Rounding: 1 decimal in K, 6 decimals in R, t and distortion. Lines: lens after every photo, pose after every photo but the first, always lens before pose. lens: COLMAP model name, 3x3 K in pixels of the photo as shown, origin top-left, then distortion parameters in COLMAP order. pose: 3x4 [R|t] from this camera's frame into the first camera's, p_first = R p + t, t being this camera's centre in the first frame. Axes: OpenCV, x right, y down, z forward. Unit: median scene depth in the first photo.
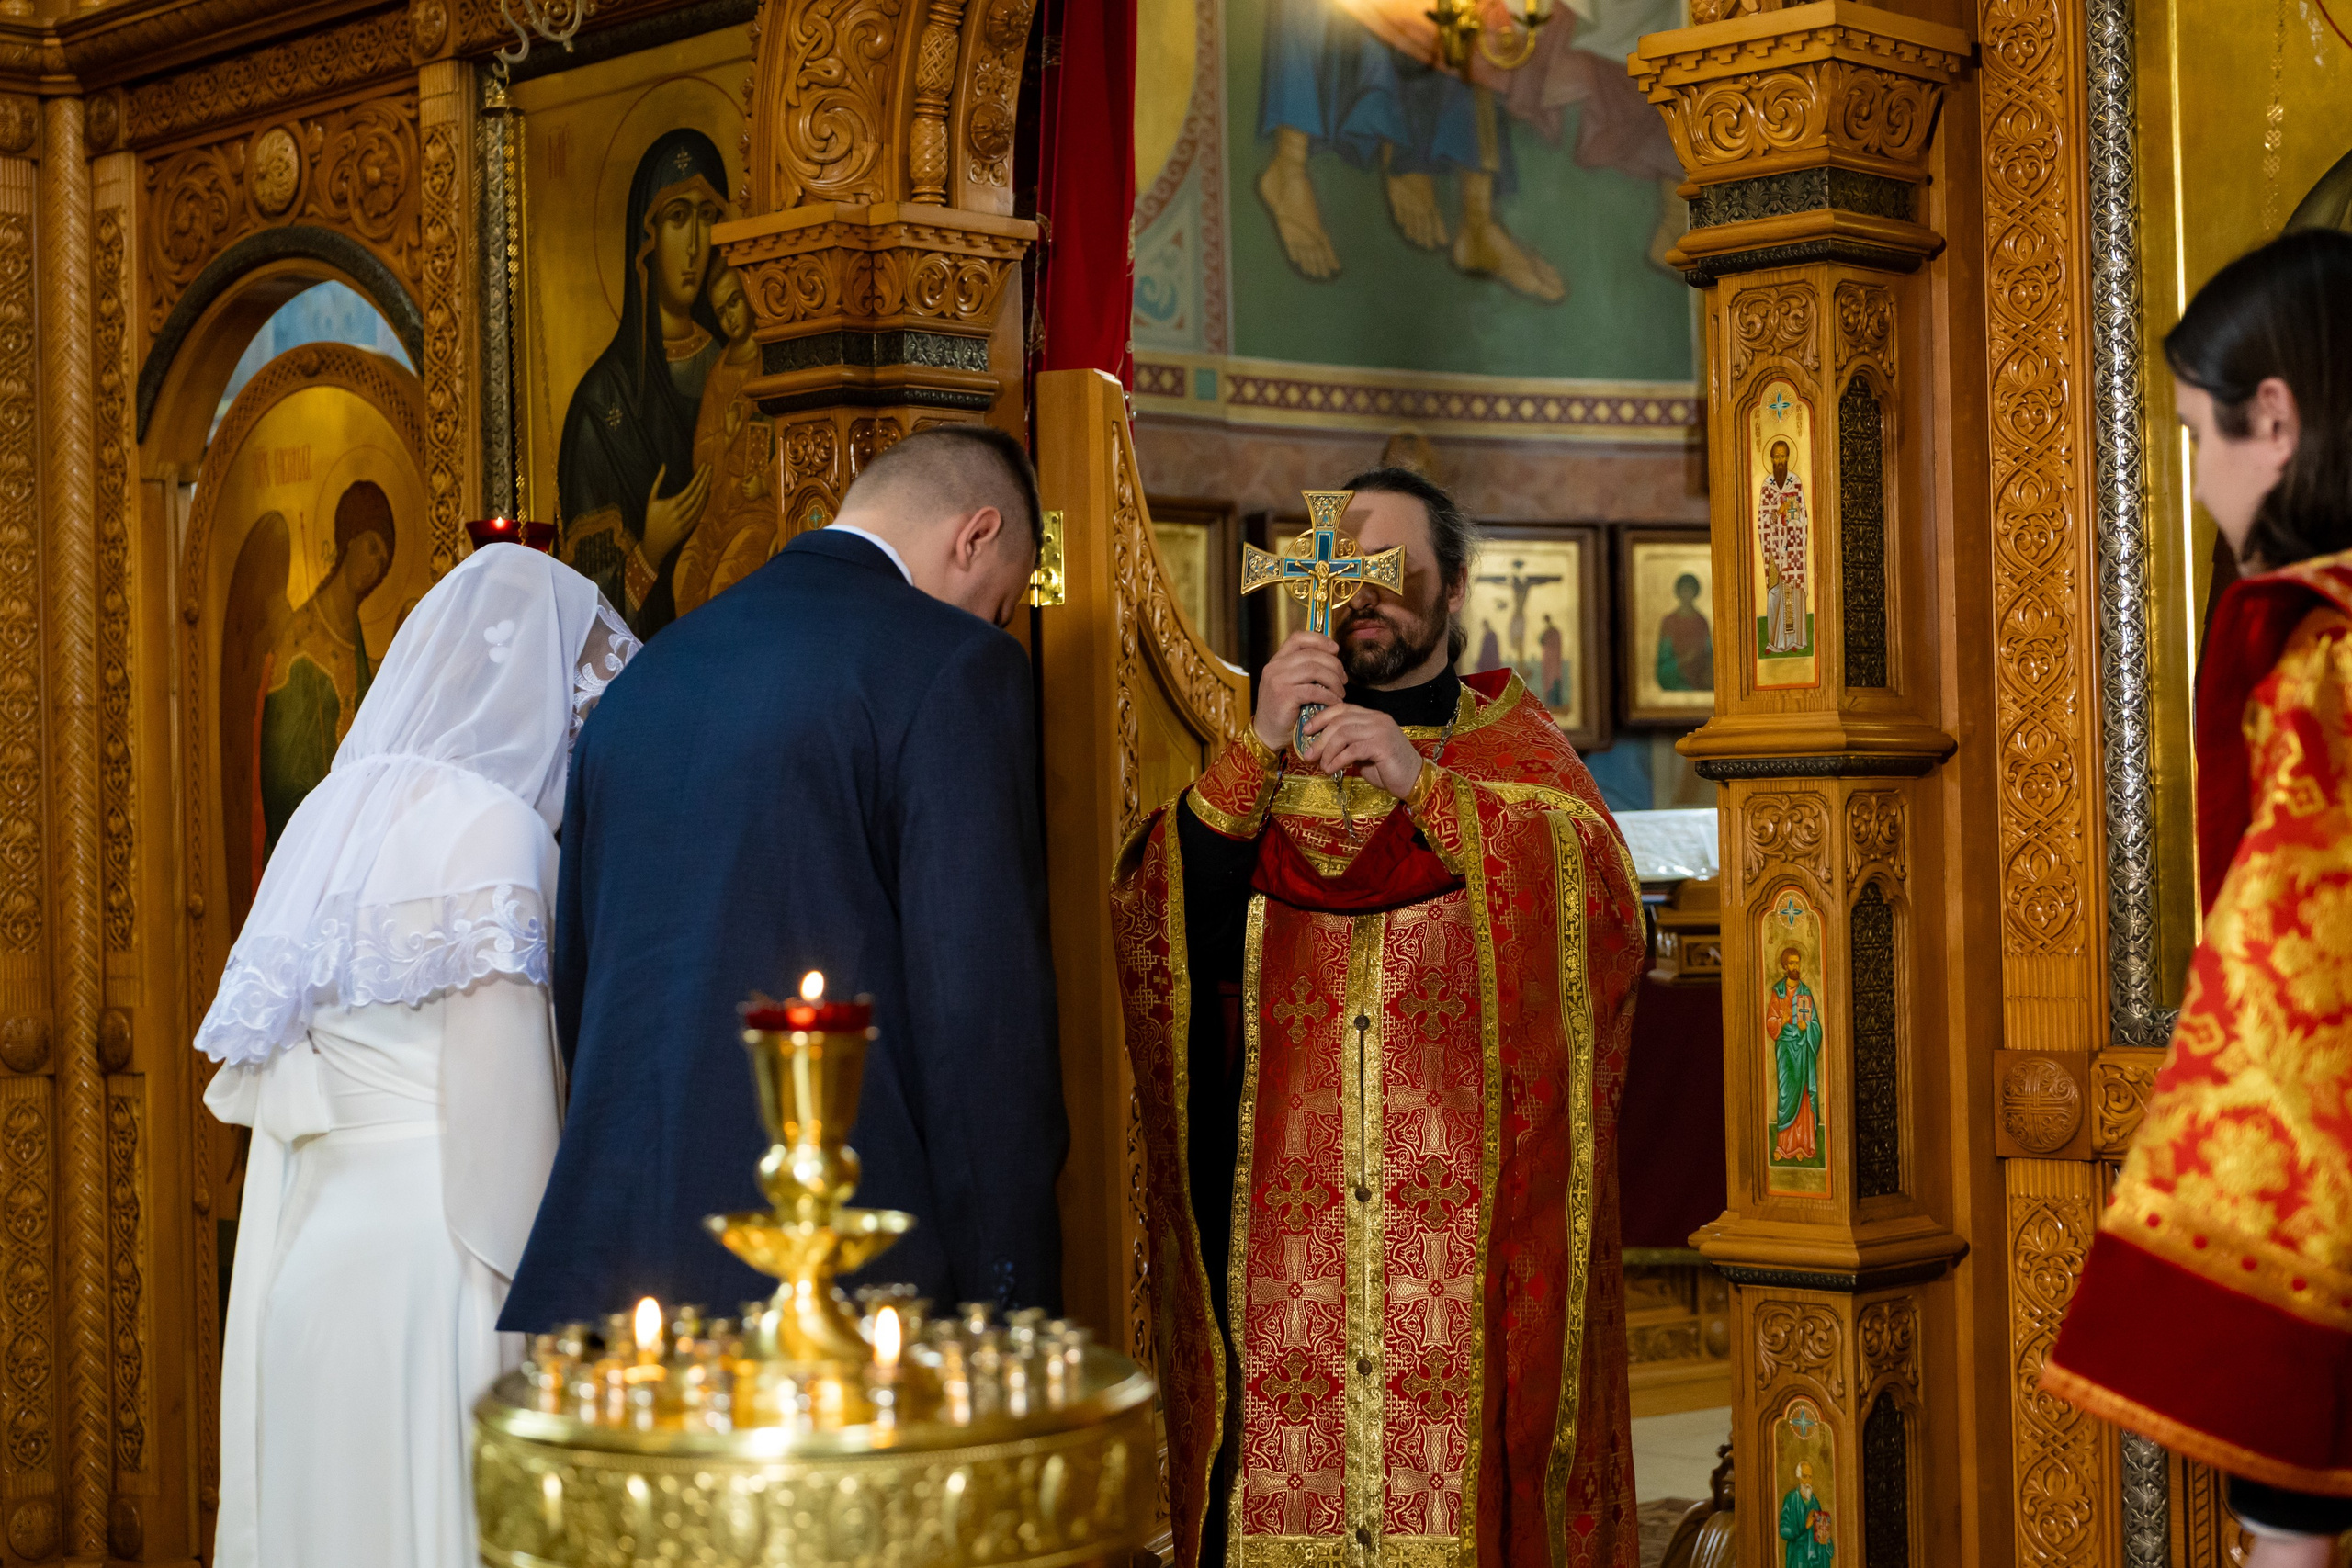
lens RADIAL K [[3728.7, 0, 1176.0], [0, 3728.7, 784.0], [0, 0, 1]] dist [0.021524, -0.007218]
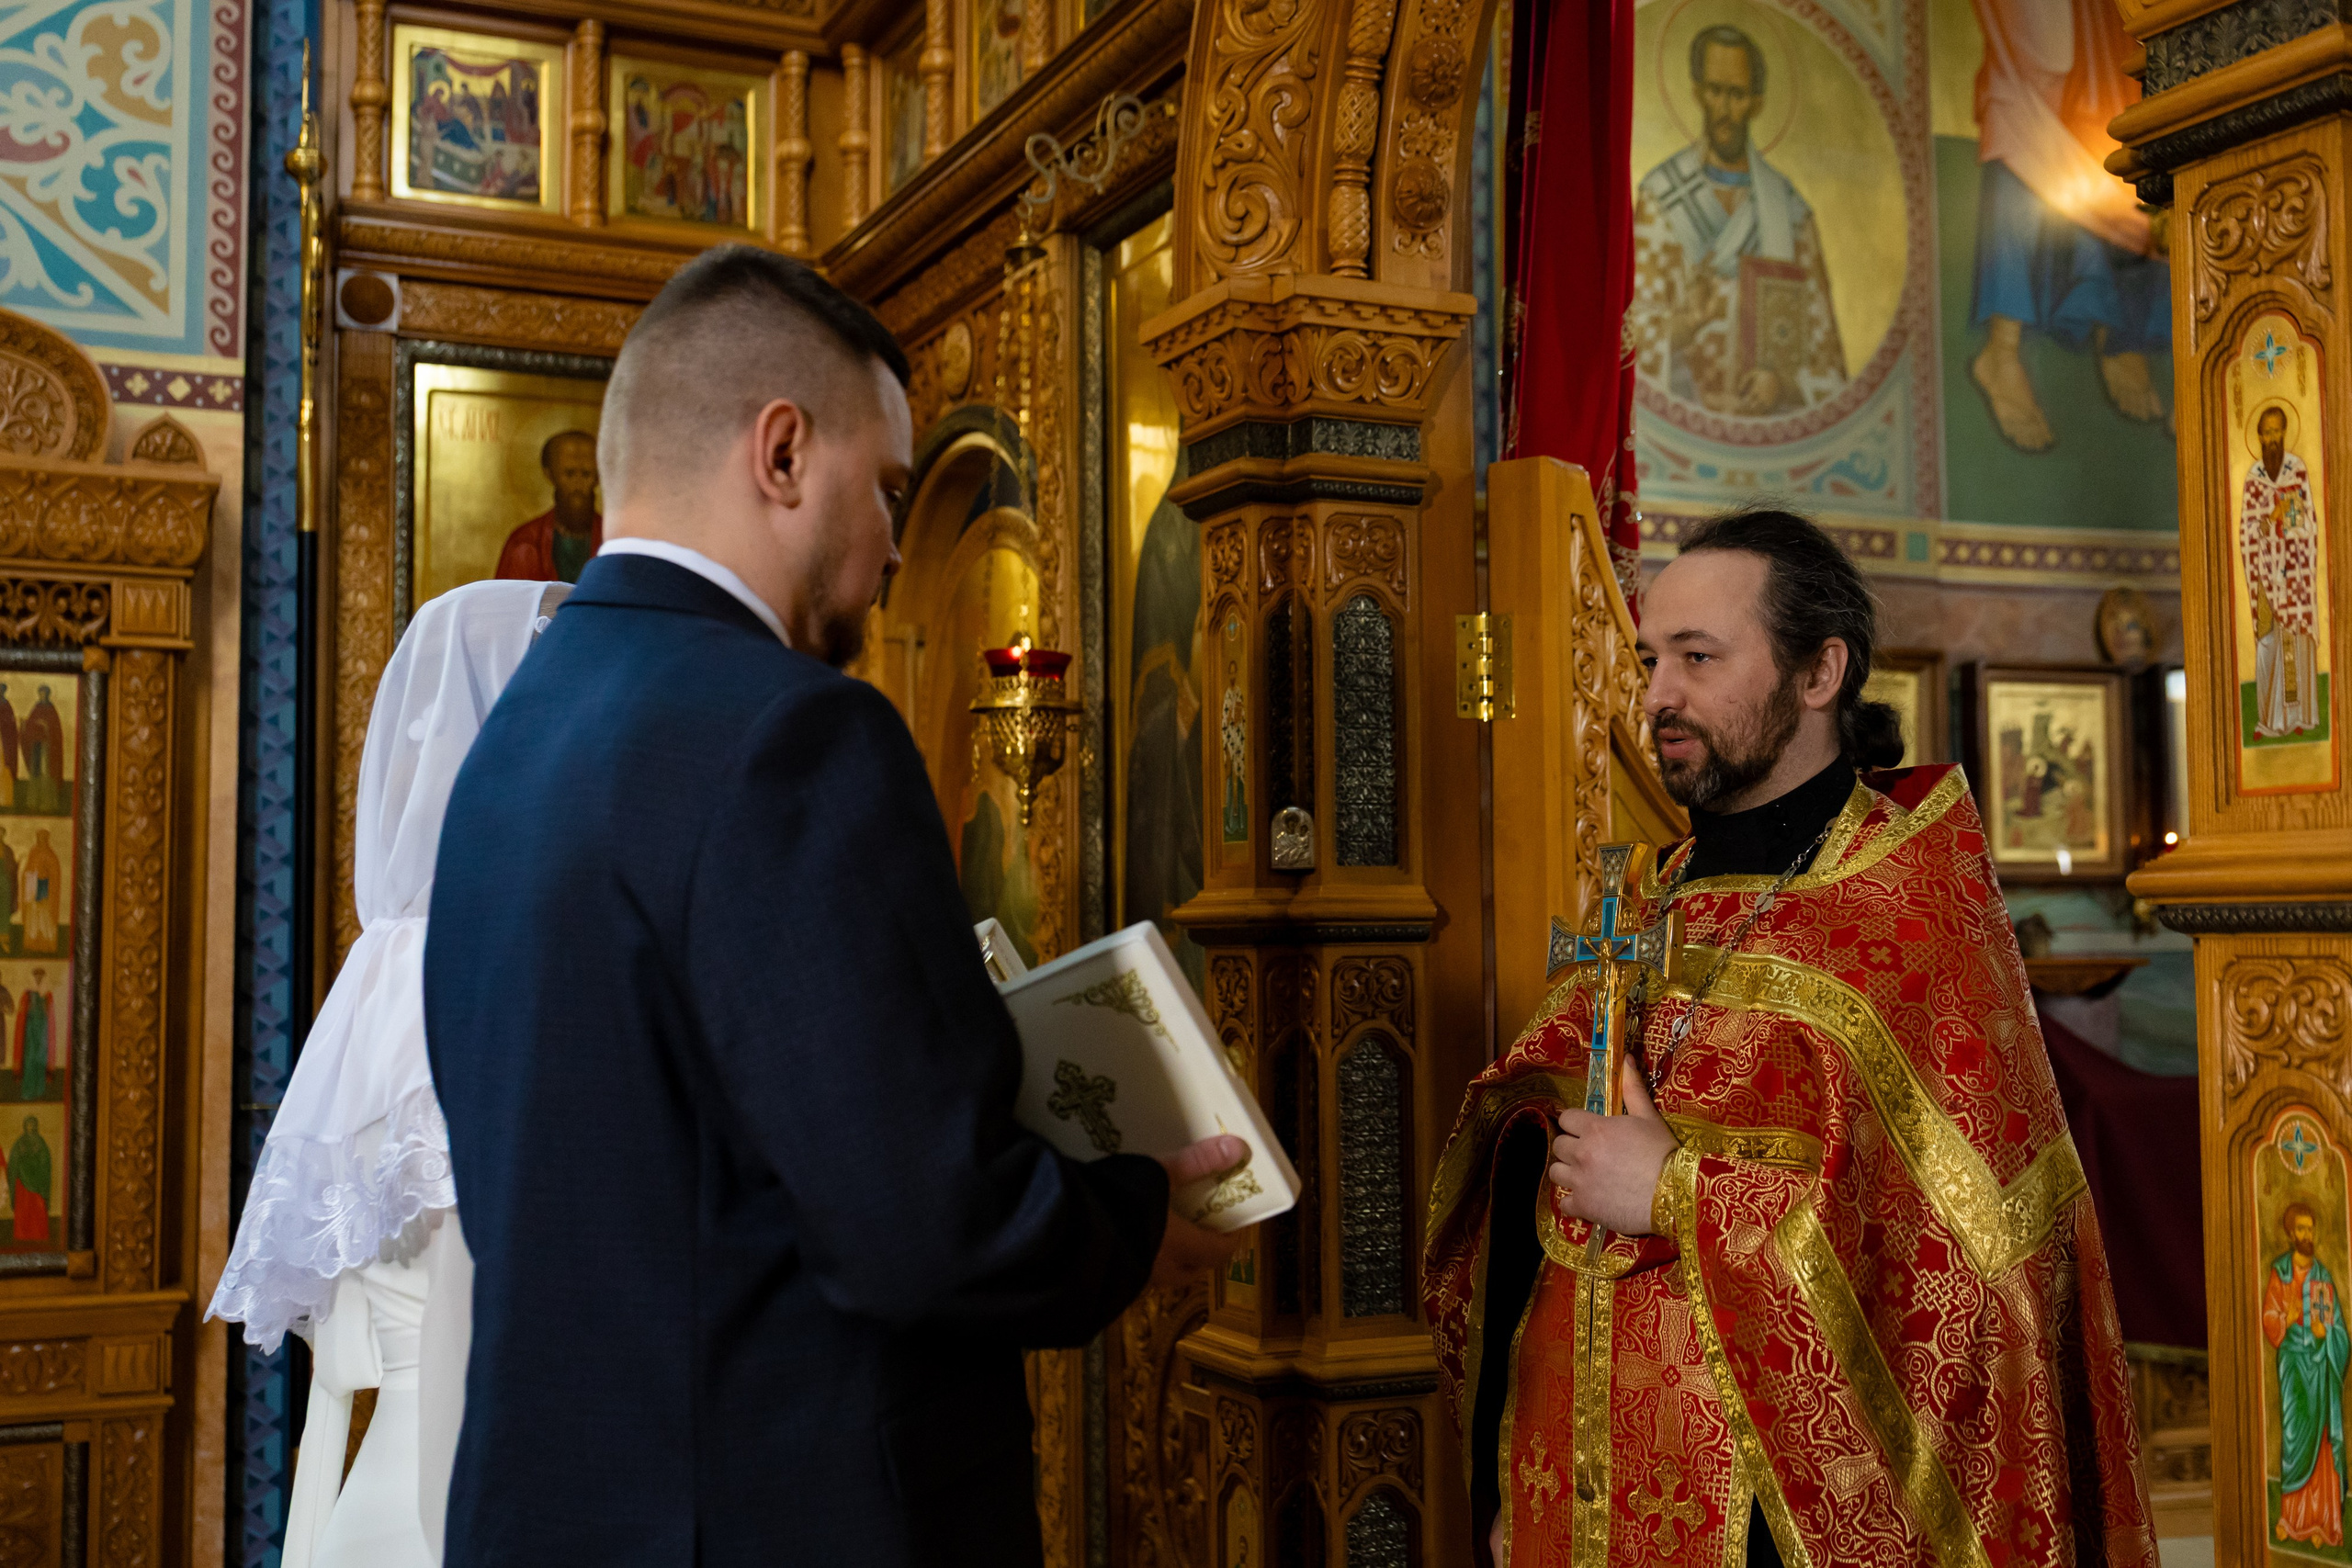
lens RADIAL K [[2513.7, 0, 1176.0], [0, 2513.7, 784.0], [0, 0, 1]] dist [0.068794, -0.164842]
pose [[0.940906, -0.008095, -0.338572, 0.102628], [-0.006591, 0.999087, -0.042202, -0.005951], [0.338604, 0.041940, 0.939994, 0.413792]]
